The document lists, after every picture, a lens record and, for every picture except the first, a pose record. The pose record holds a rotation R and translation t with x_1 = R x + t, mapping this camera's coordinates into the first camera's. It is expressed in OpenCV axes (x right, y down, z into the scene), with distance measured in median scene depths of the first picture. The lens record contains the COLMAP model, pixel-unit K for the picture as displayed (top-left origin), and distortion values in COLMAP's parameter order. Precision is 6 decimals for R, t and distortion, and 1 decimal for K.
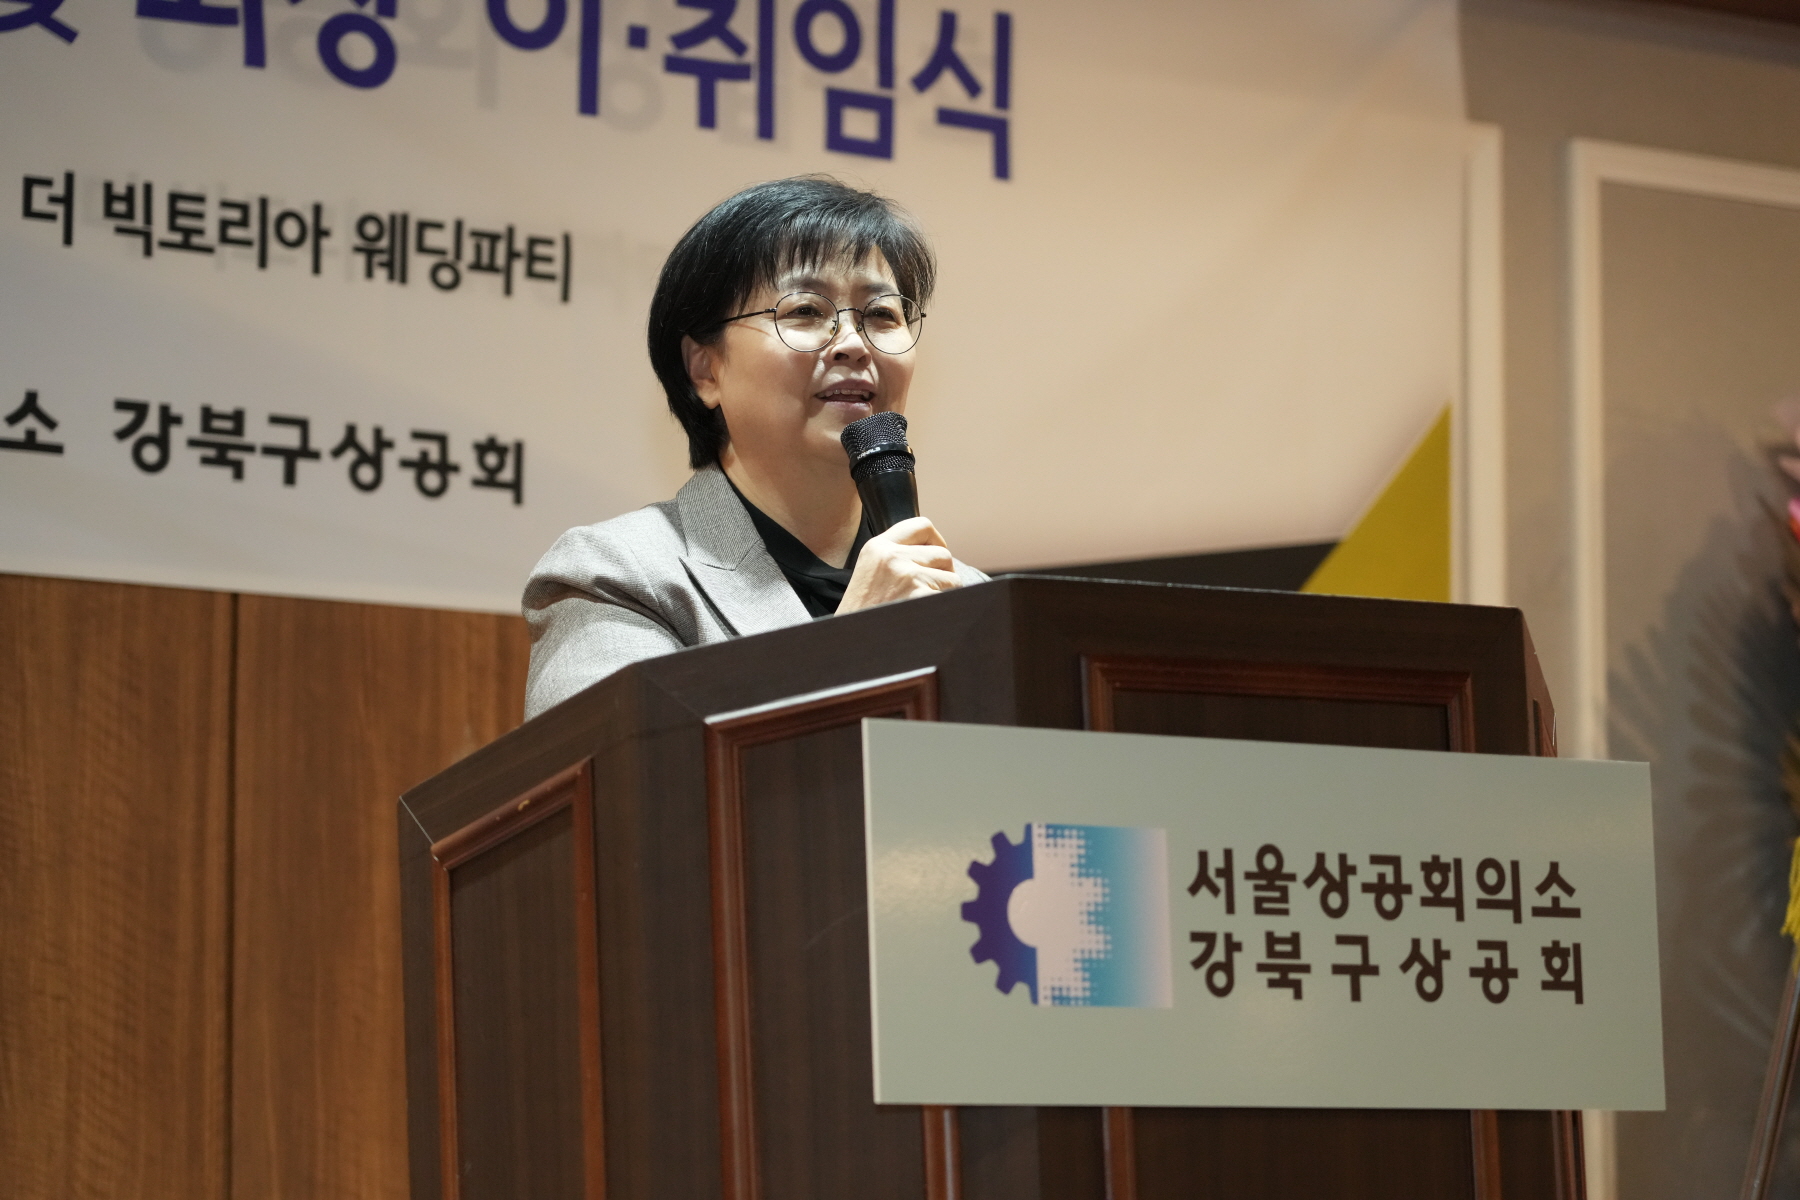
lens RADIAL K [[5375.2, 0, 942.9], [0, 5375.2, 641.6], [0, 0, 1]] dist [0.003027, 0.000000]
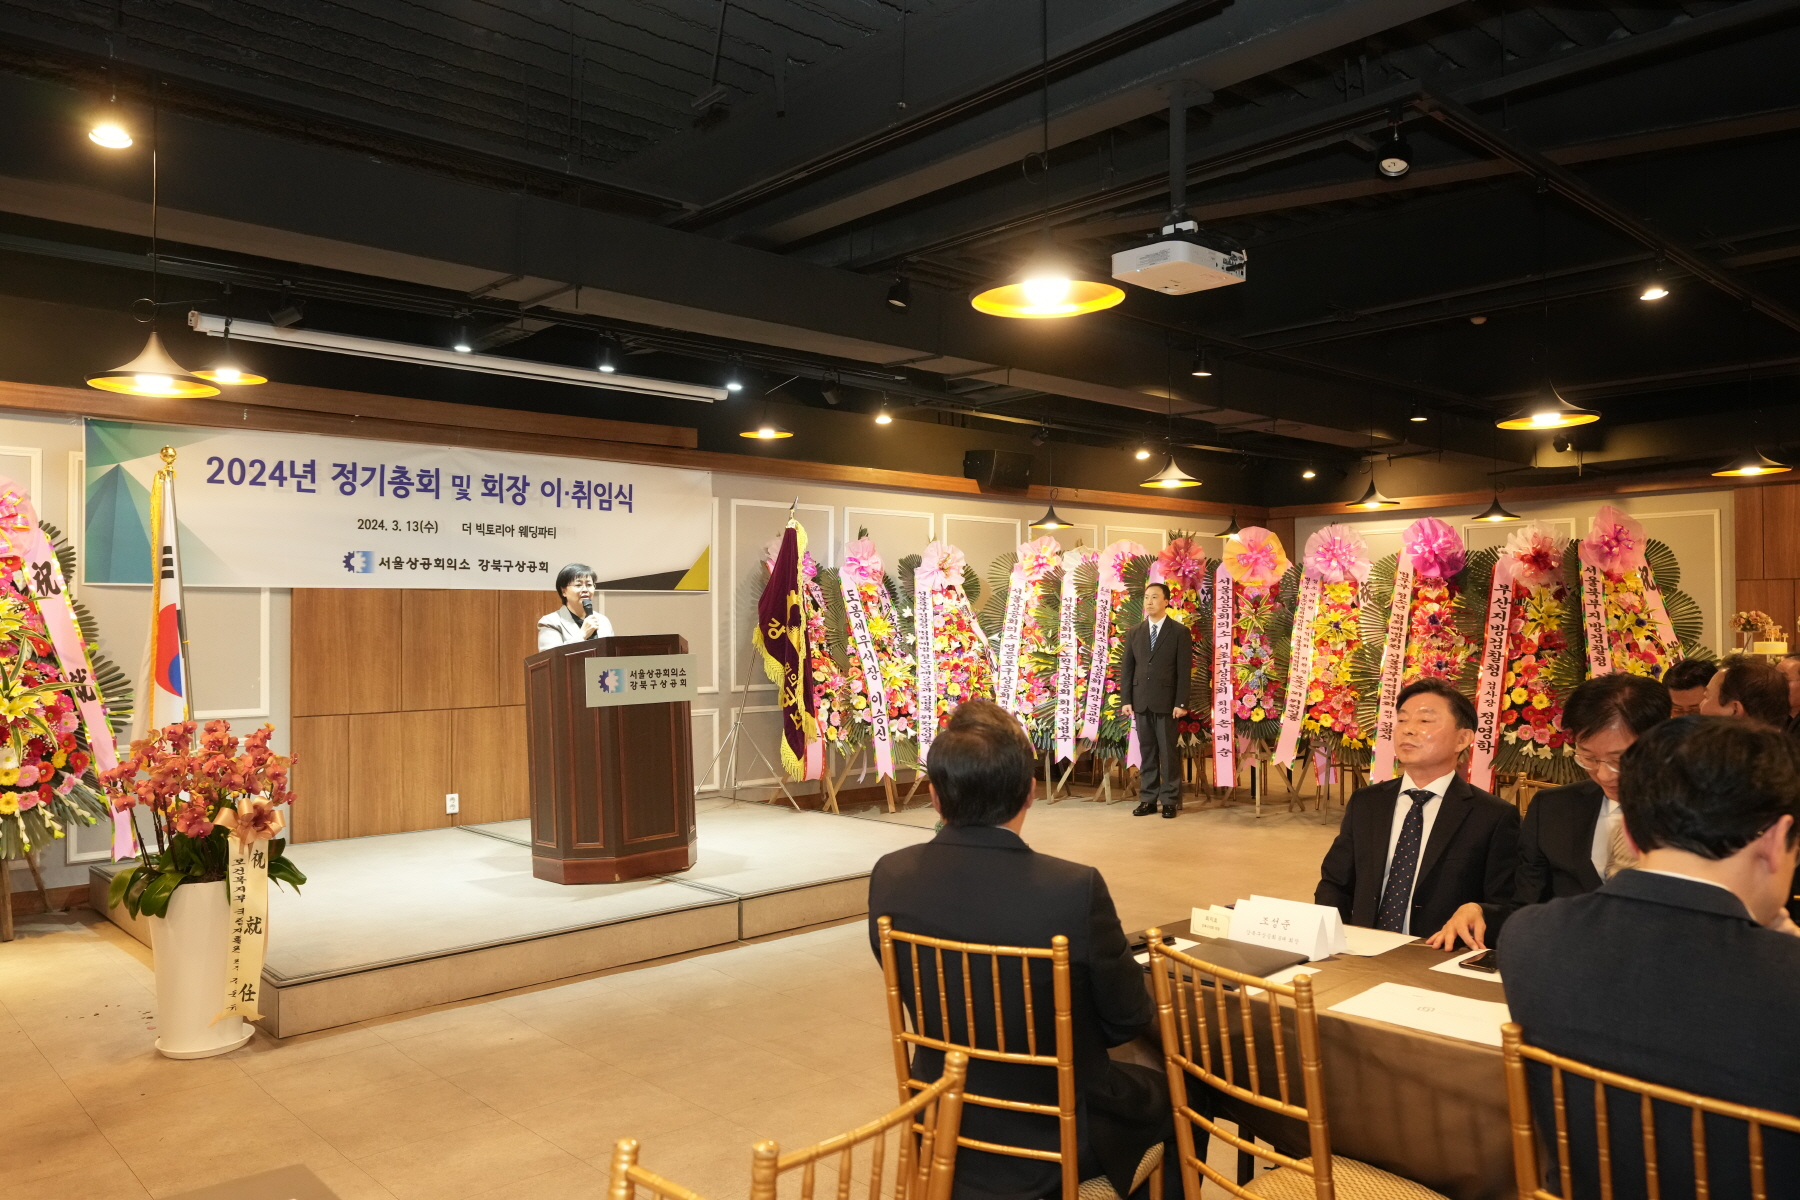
lens RADIAL K [[1290.6, 0, 908.0], [0, 1290.6, 601.8], [0, 0, 1]] dist [-0.003560, 0.001718]
pose [[0.984088, 0.001639, 0.177677, 0.067143], [-0.020940, 0.994059, 0.106812, -0.163945], [-0.176446, -0.108833, 0.978275, -0.534217]]
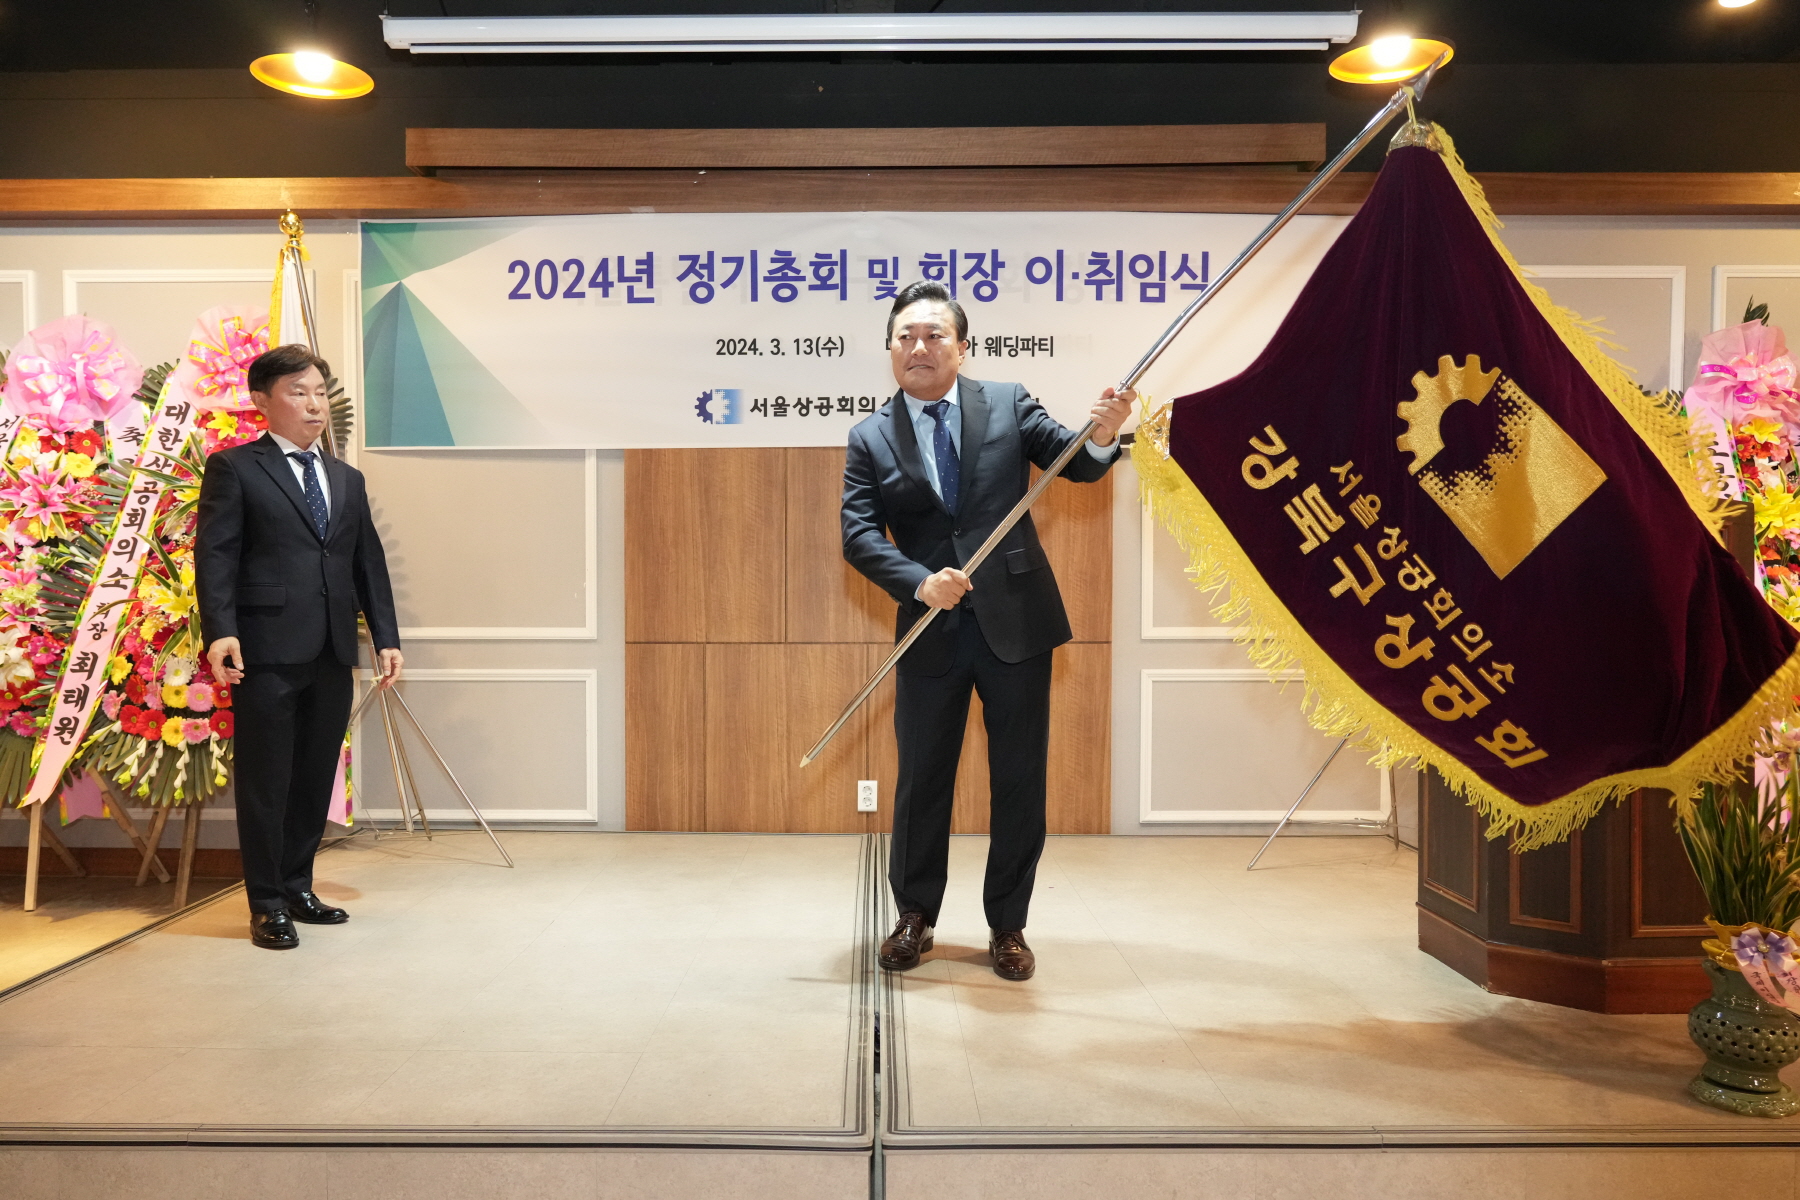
lens RADIAL K [[1357.9, 0, 876.5], [0, 1357.9, 647.9], [0, 0, 1]] dist [-0.028275, 0.020781]
pose [[0.834492, 0.025974, -0.550407, 0.341042], [0.064097, 0.987532, 0.143781, -0.010367], [0.547279, -0.155263, 0.822423, 0.189296]]
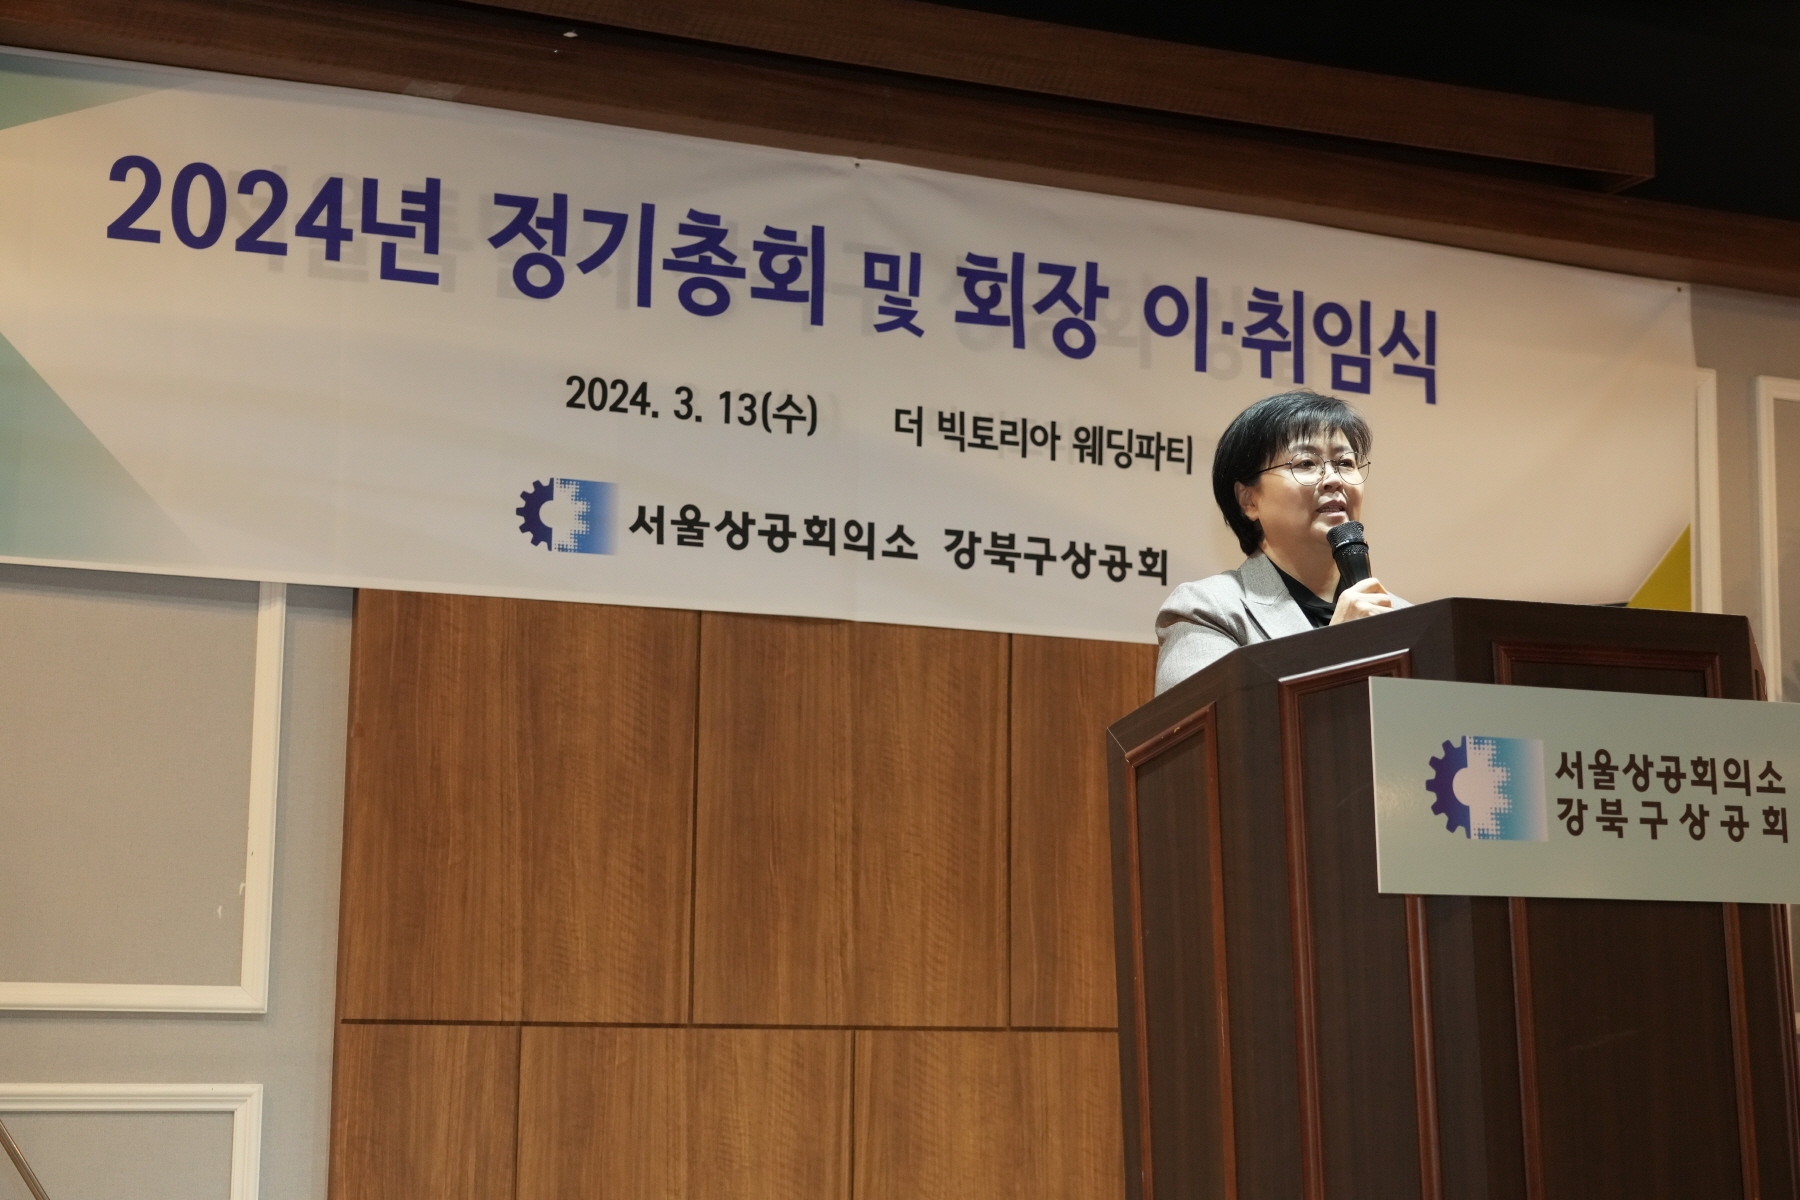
lens RADIAL K [[2912.7, 0, 928.4], [0, 2912.7, 608.5], [0, 0, 1]] dist [0.023738, 0.000000]
pose [[0.987921, -0.010712, -0.154586, -0.005685], [0.006185, 0.999539, -0.029739, 0.011691], [0.154833, 0.028424, 0.987532, 0.014465]]
